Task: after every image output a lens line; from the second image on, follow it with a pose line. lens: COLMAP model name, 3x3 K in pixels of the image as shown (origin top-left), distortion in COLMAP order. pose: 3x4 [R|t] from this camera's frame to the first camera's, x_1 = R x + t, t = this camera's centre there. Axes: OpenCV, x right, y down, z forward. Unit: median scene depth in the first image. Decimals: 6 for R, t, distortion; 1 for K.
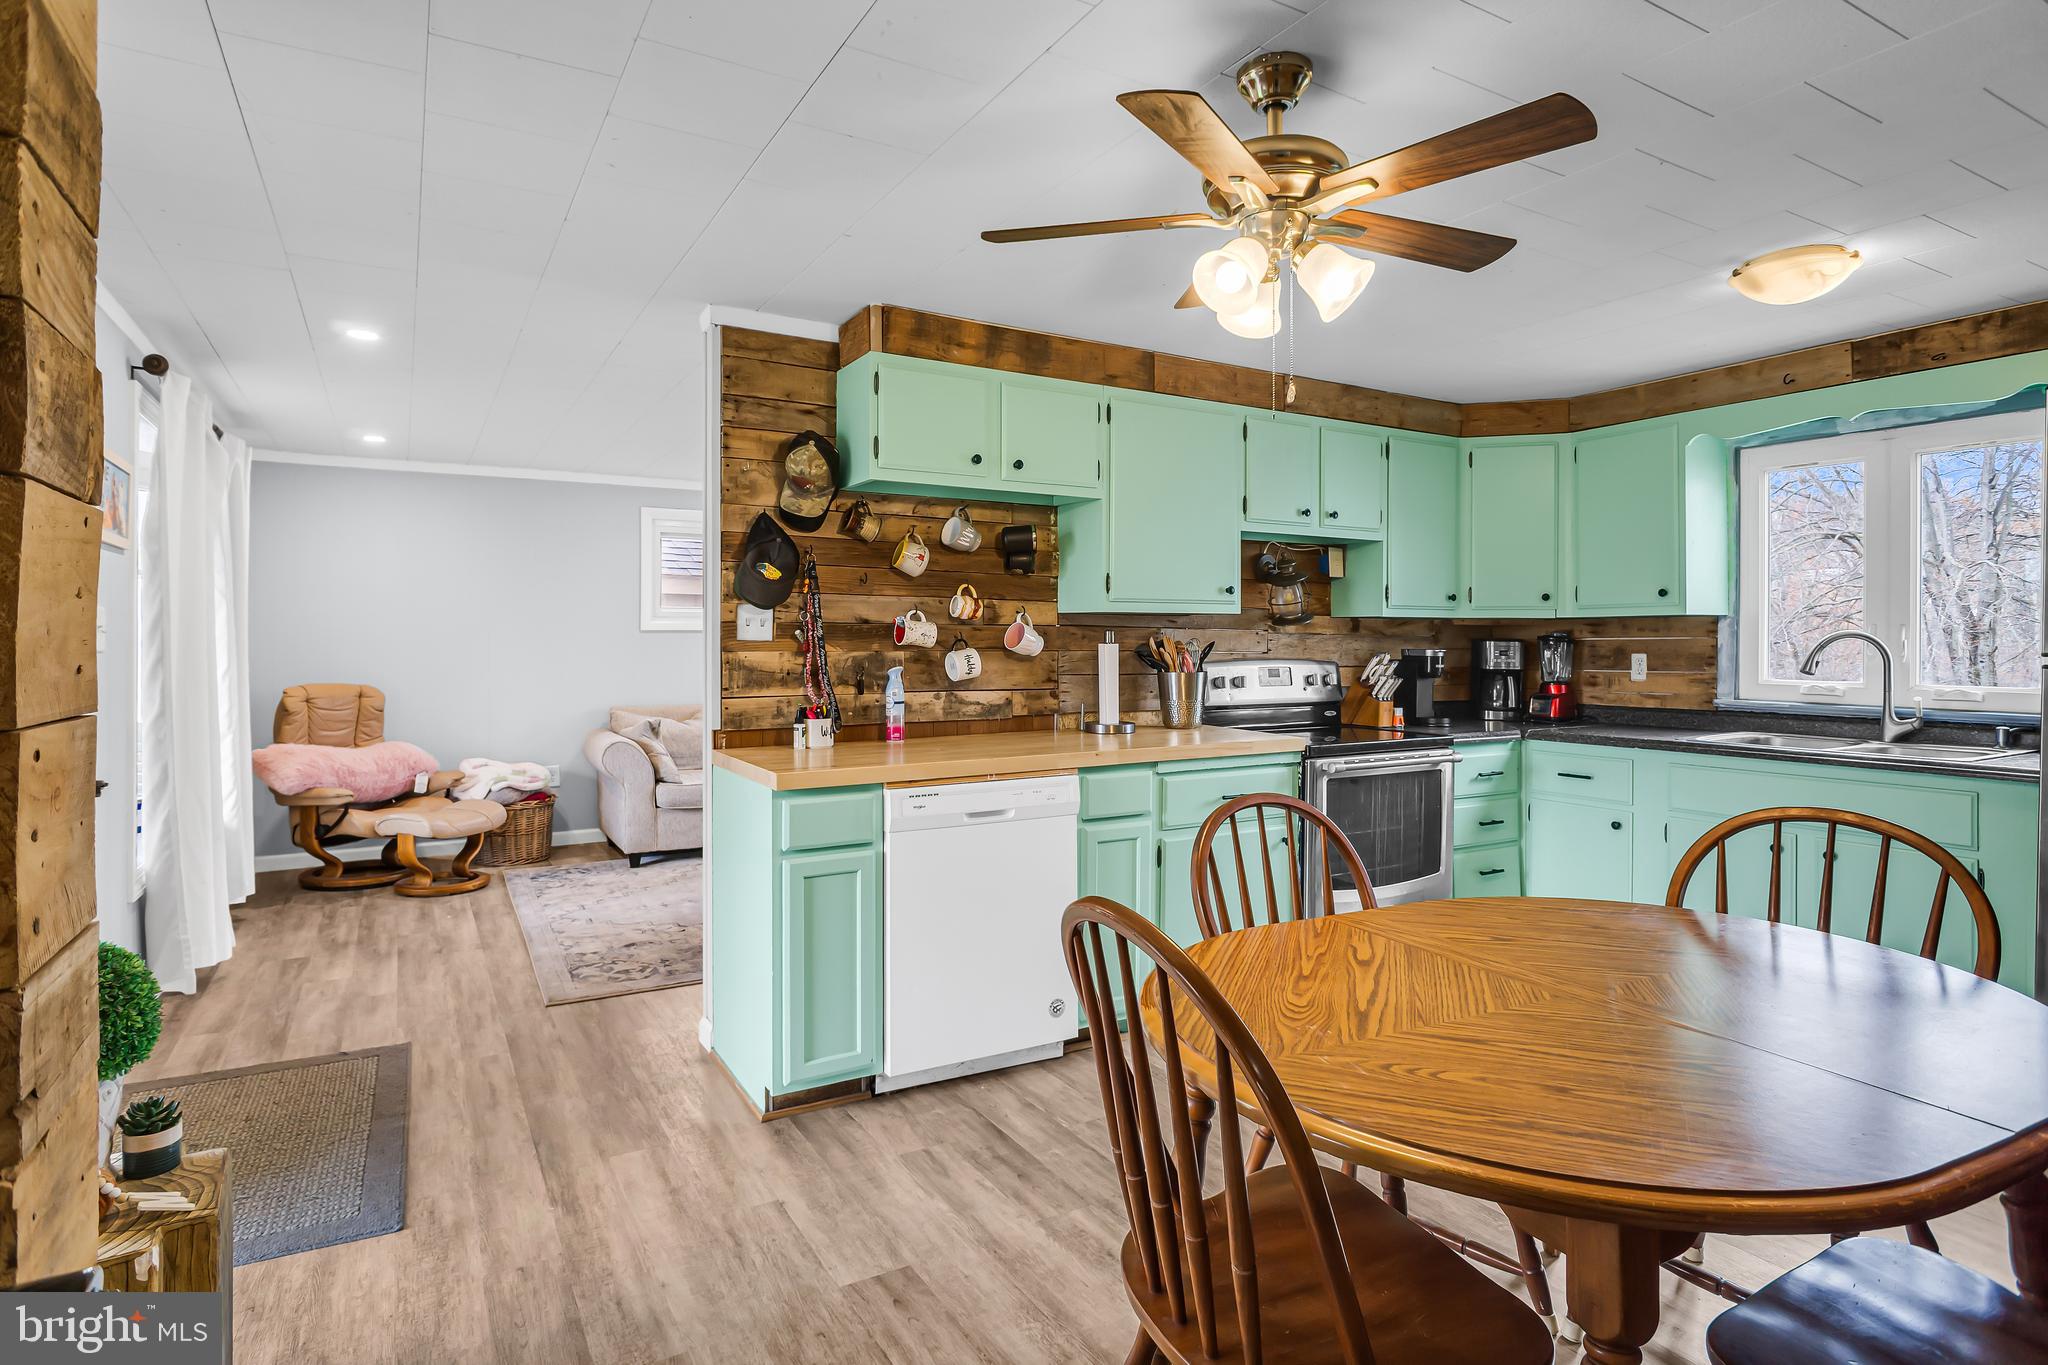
lens RADIAL K [[1072.3, 0, 1021.2], [0, 1072.3, 645.6], [0, 0, 1]] dist [-0.012913, 0.002450]
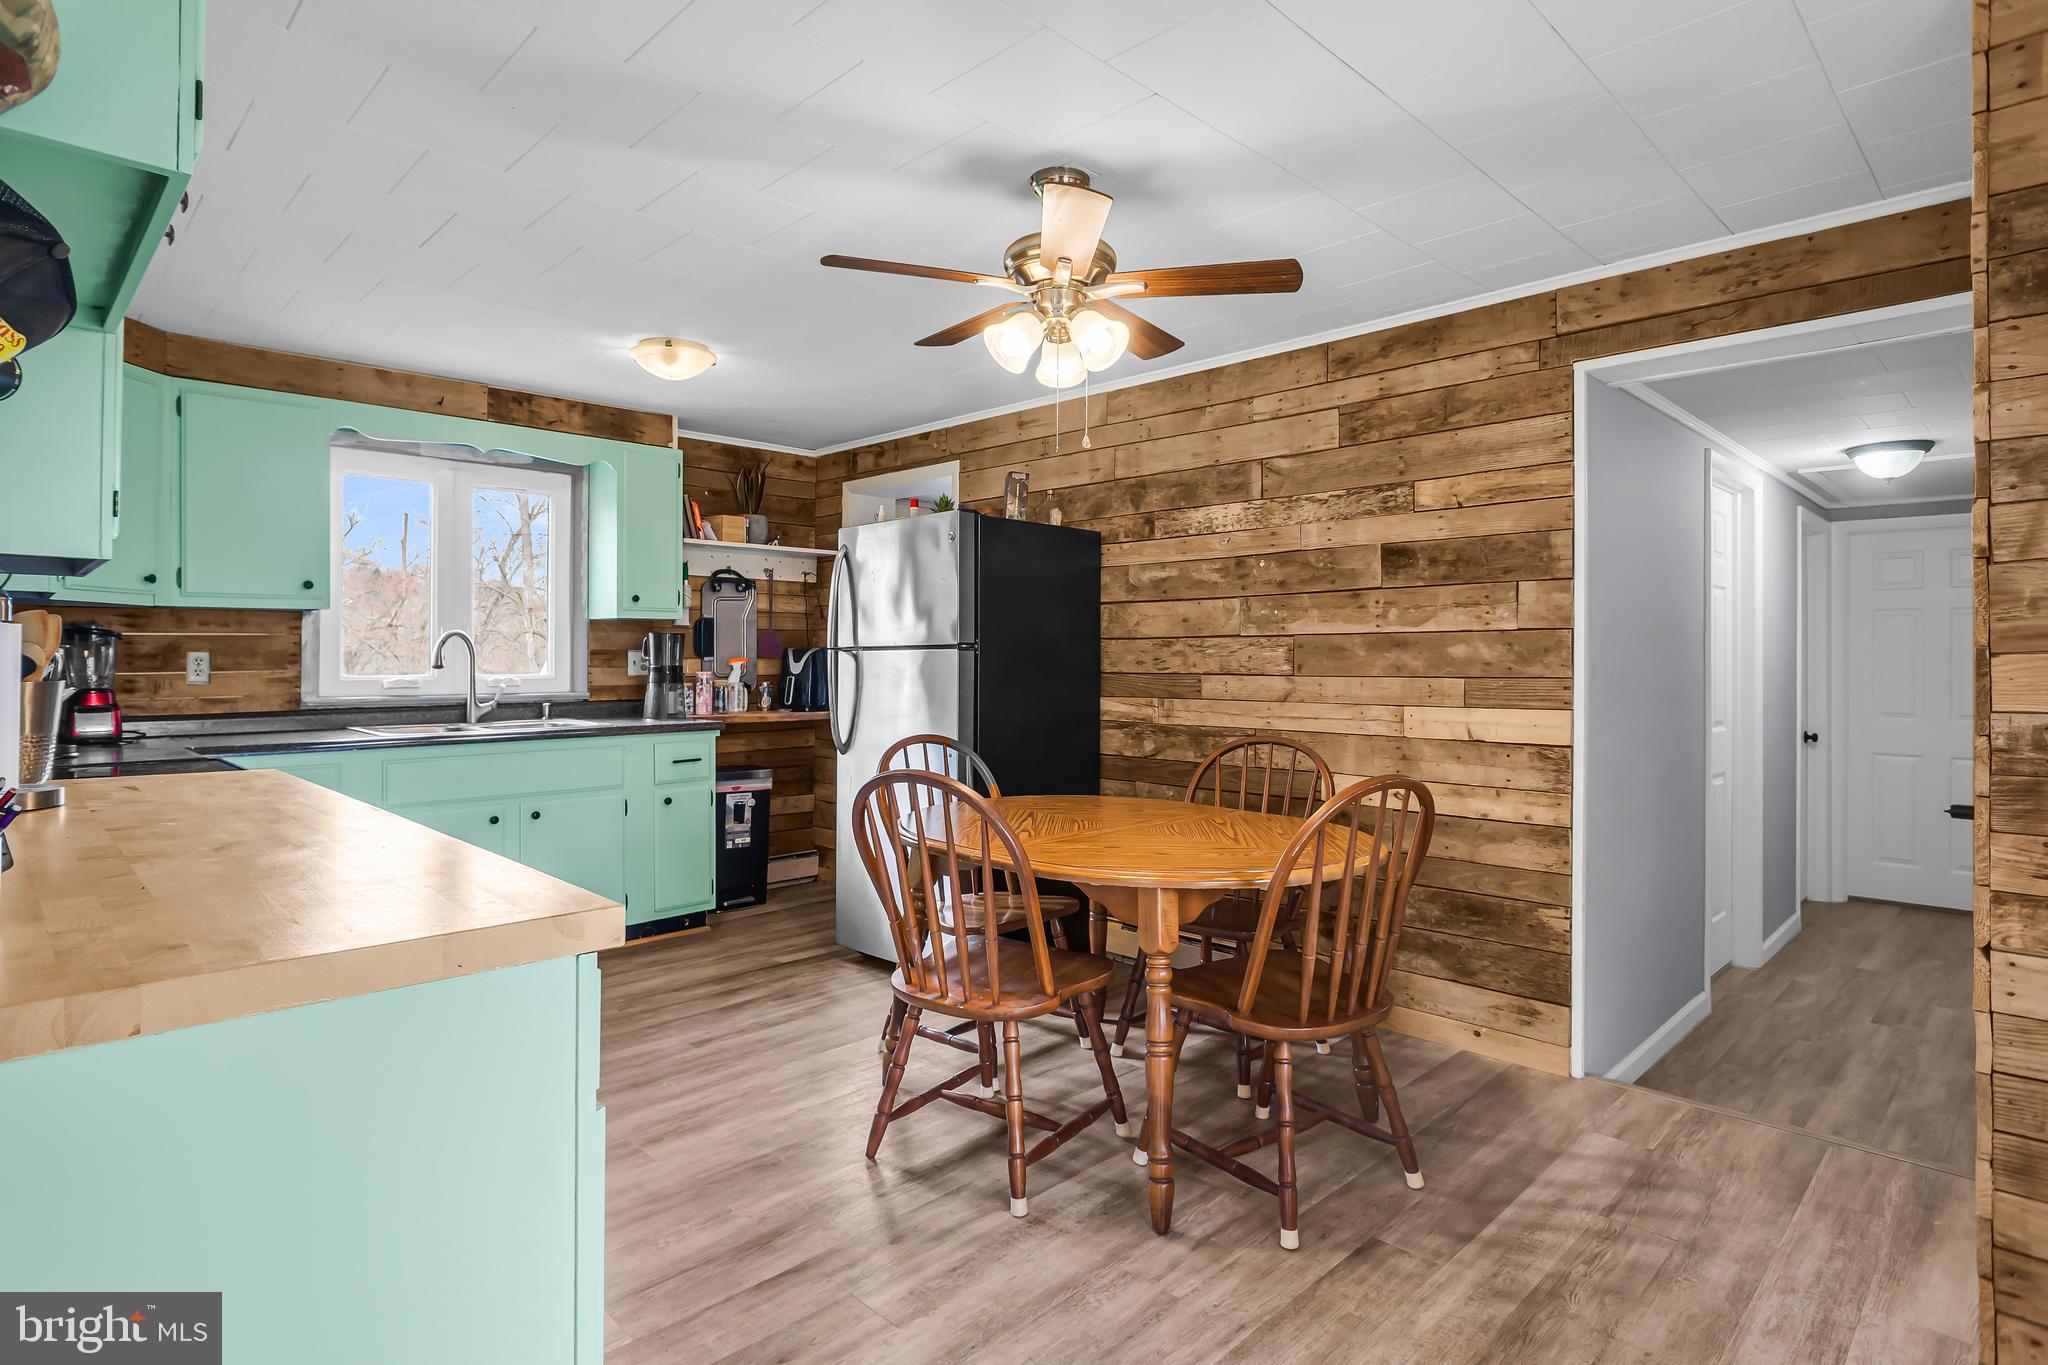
lens RADIAL K [[1076.5, 0, 1025.5], [0, 1076.5, 647.2], [0, 0, 1]] dist [-0.014618, 0.001089]
pose [[-0.260093, 0.006405, 0.965562, -0.519260], [0.003772, 0.999977, -0.005618, 0.013896], [-0.965576, 0.002181, -0.260111, 0.720229]]
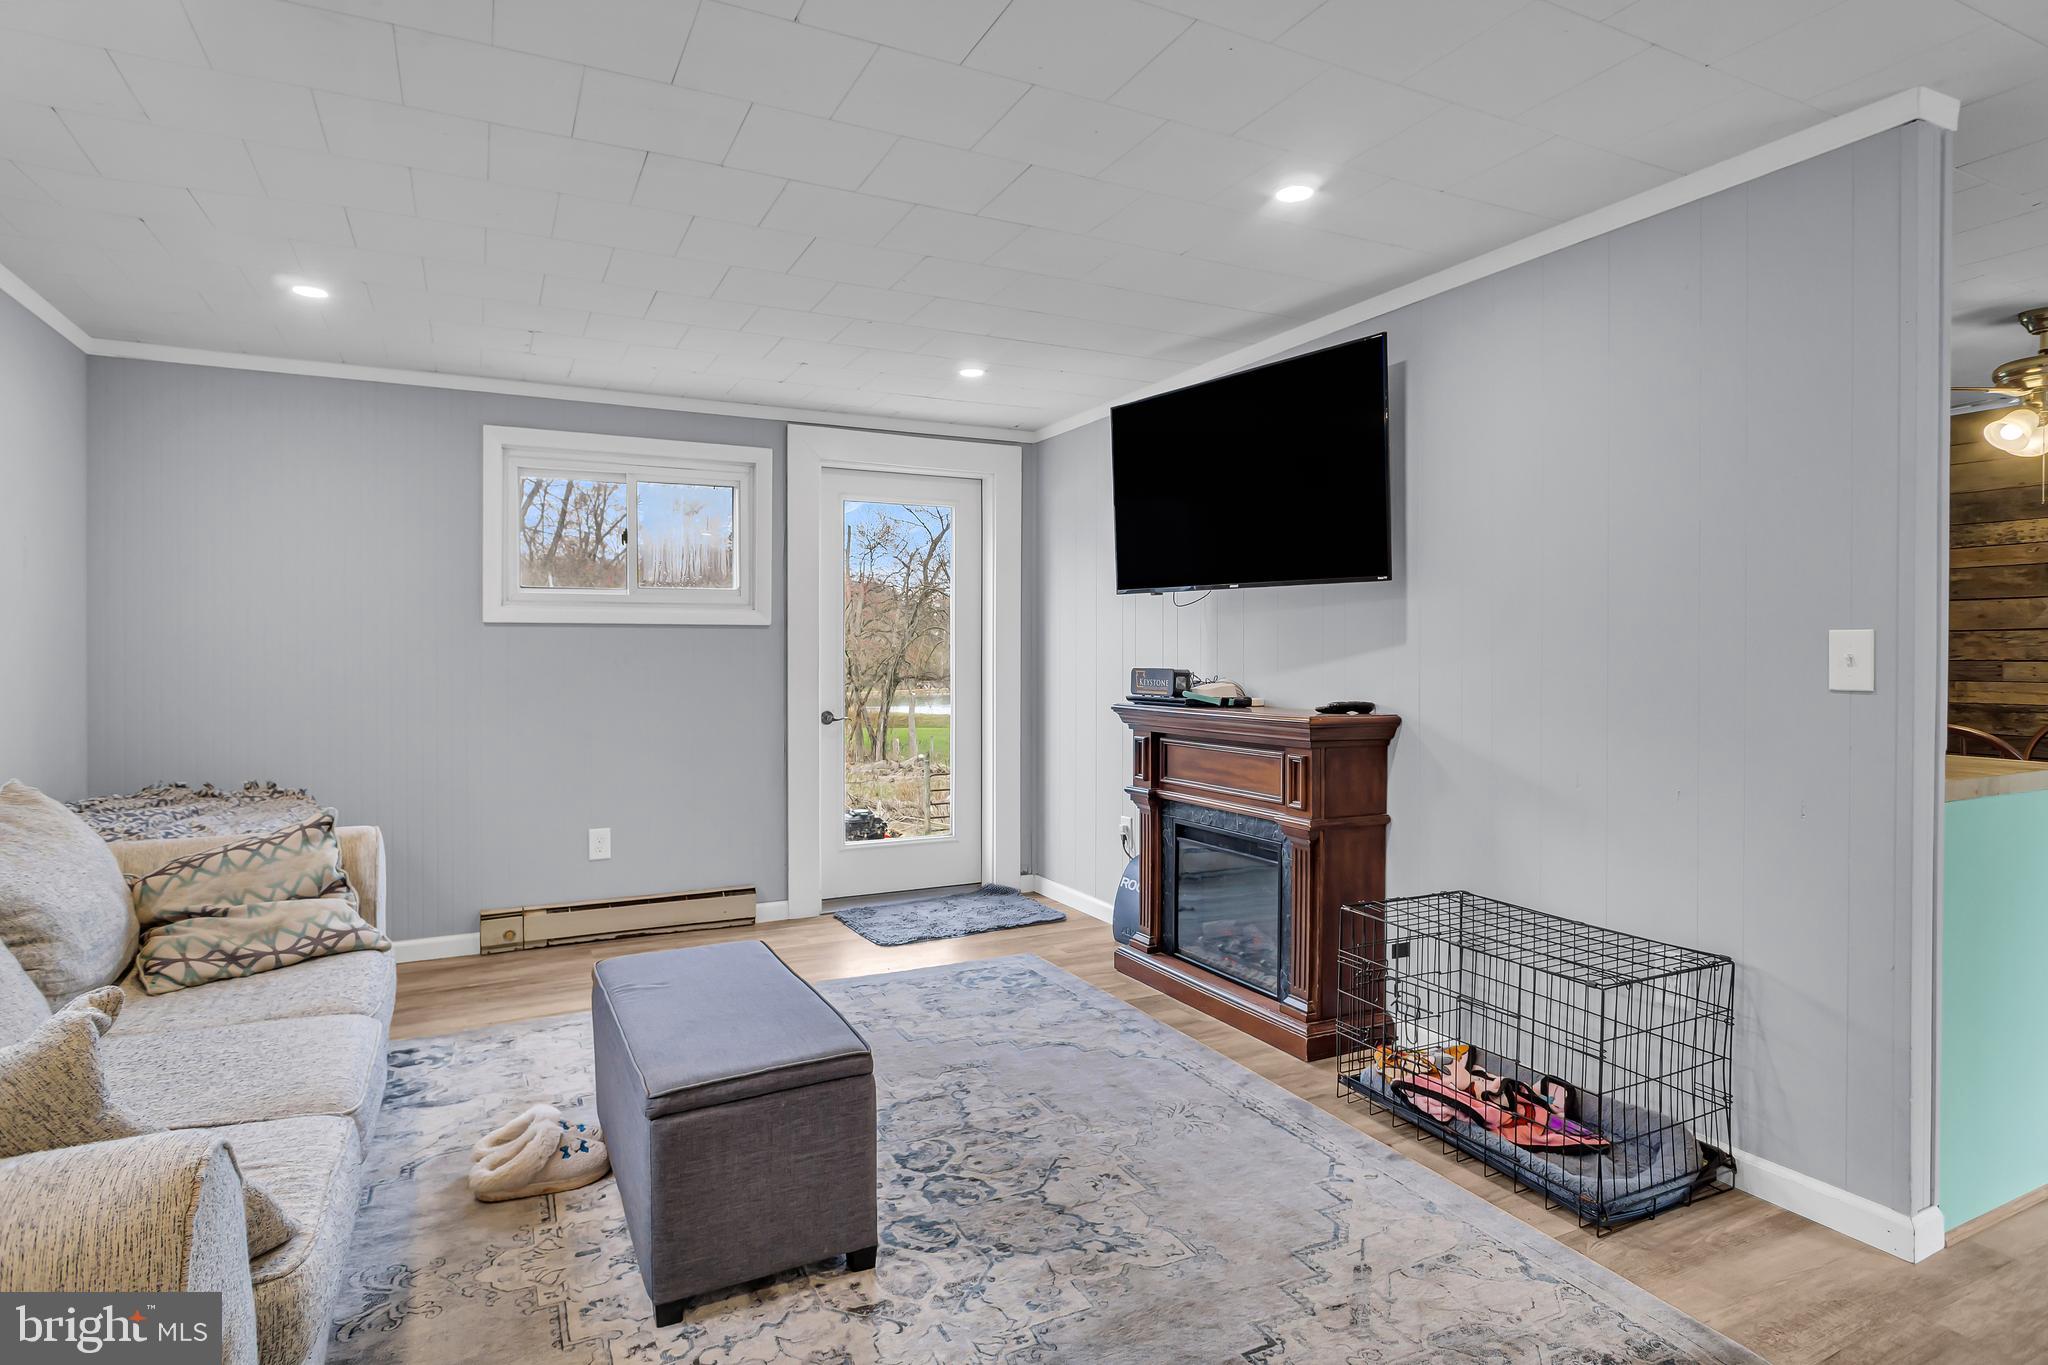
lens RADIAL K [[1076.5, 0, 1025.5], [0, 1076.5, 647.2], [0, 0, 1]] dist [-0.014618, 0.001089]
pose [[0.060502, 0.001608, 0.998167, -0.874132], [0.008091, 0.999965, -0.002102, 0.012259], [-0.998135, 0.008203, 0.060487, 1.364206]]
